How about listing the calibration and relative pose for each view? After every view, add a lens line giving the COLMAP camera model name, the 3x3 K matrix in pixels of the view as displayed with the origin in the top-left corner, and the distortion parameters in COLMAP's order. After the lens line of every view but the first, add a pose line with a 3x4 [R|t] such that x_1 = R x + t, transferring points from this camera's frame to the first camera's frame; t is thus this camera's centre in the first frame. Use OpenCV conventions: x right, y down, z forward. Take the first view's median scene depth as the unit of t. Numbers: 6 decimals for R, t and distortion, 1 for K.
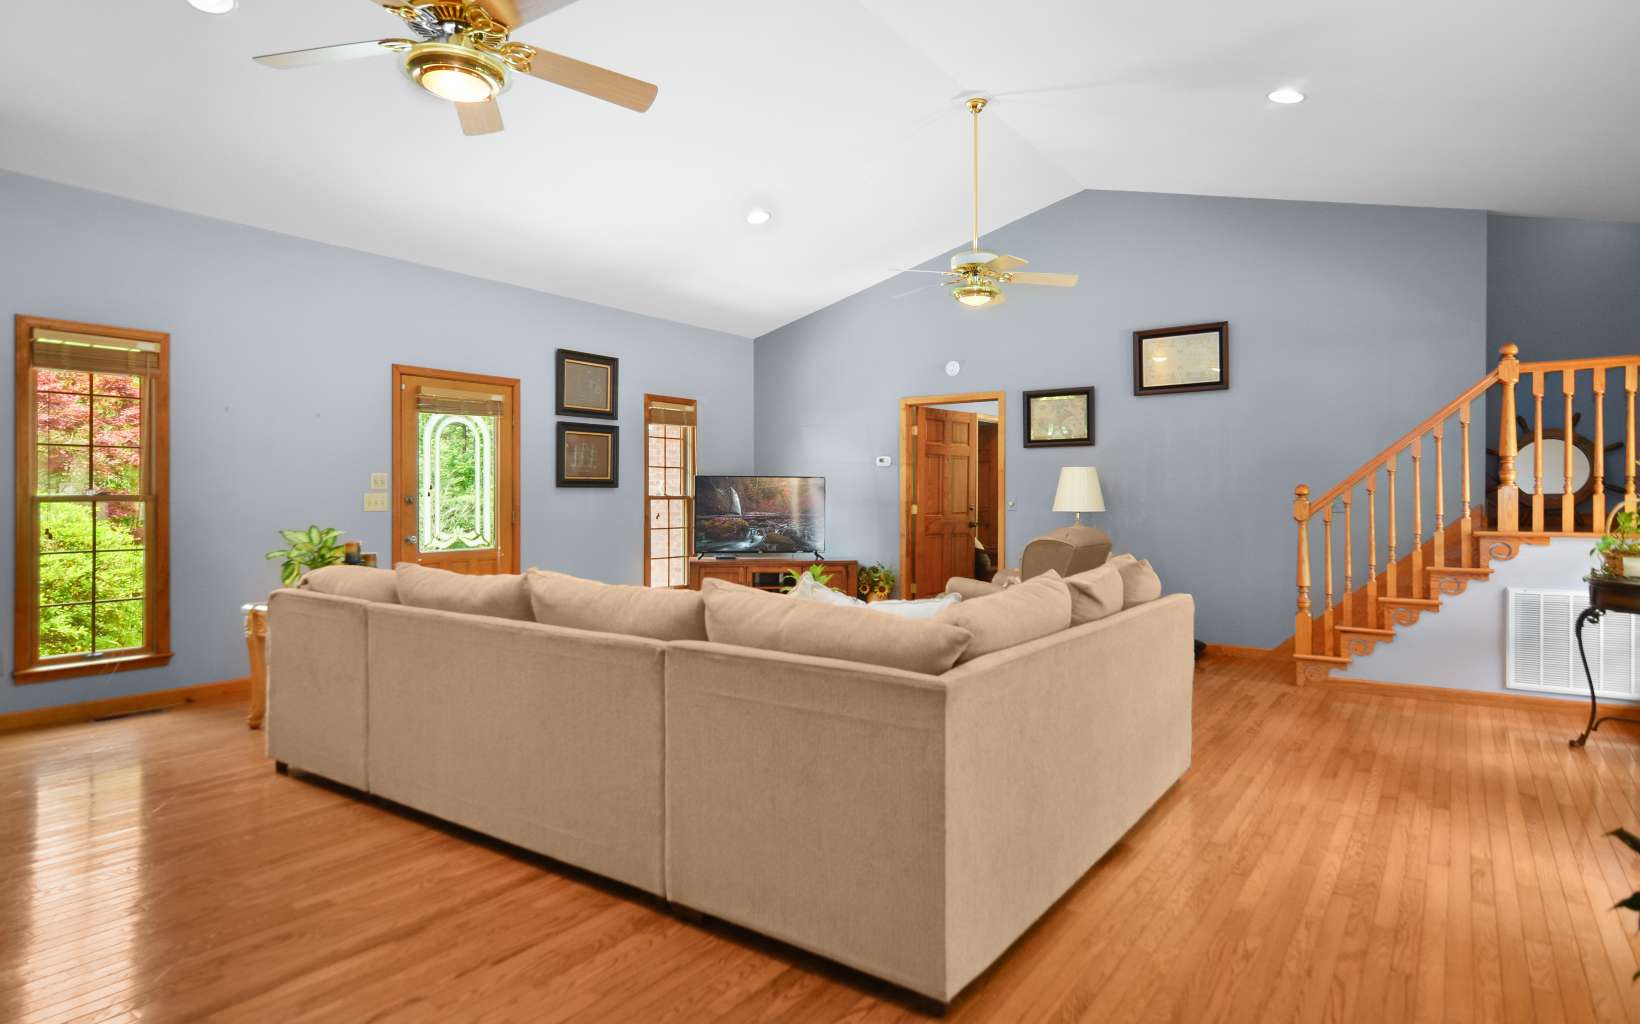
lens RADIAL K [[885.5, 0, 815.5], [0, 885.5, 499.8], [0, 0, 1]] dist [0.011941, -0.000692]
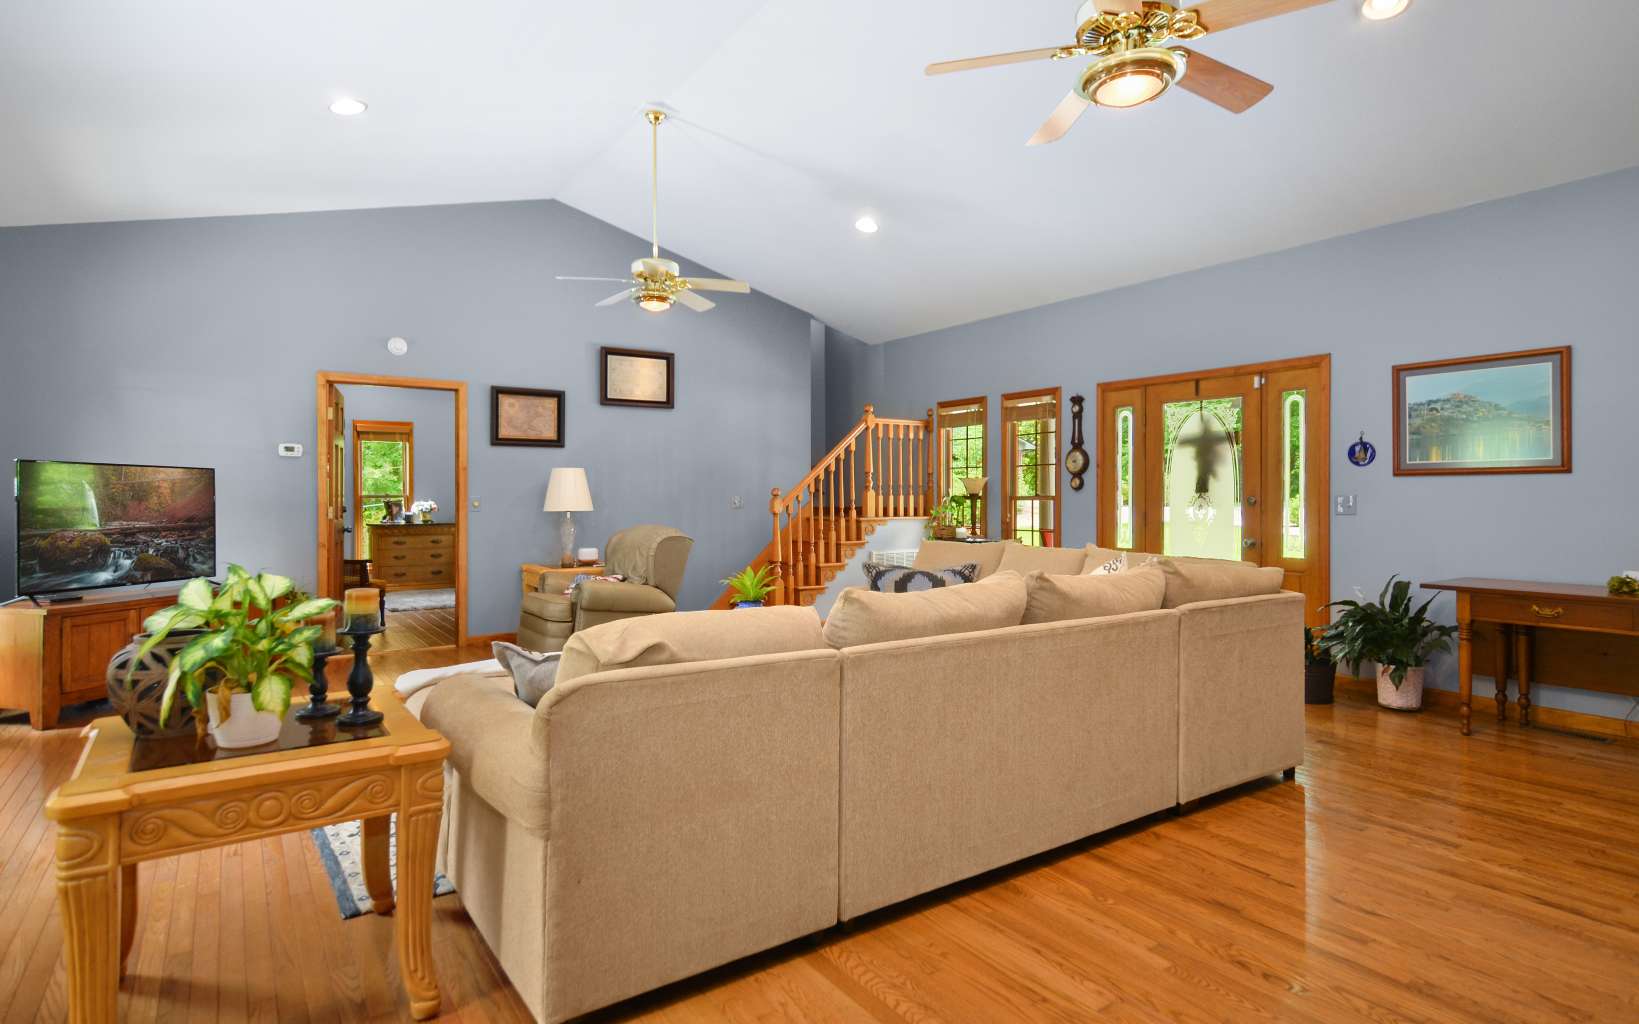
lens RADIAL K [[885.0, 0, 792.8], [0, 885.0, 498.9], [0, 0, 1]] dist [0.011941, -0.000692]
pose [[0.347492, -0.003221, 0.937678, -0.829987], [0.004353, 0.999989, 0.001822, -0.002748], [-0.937673, 0.003448, 0.347502, 0.563220]]
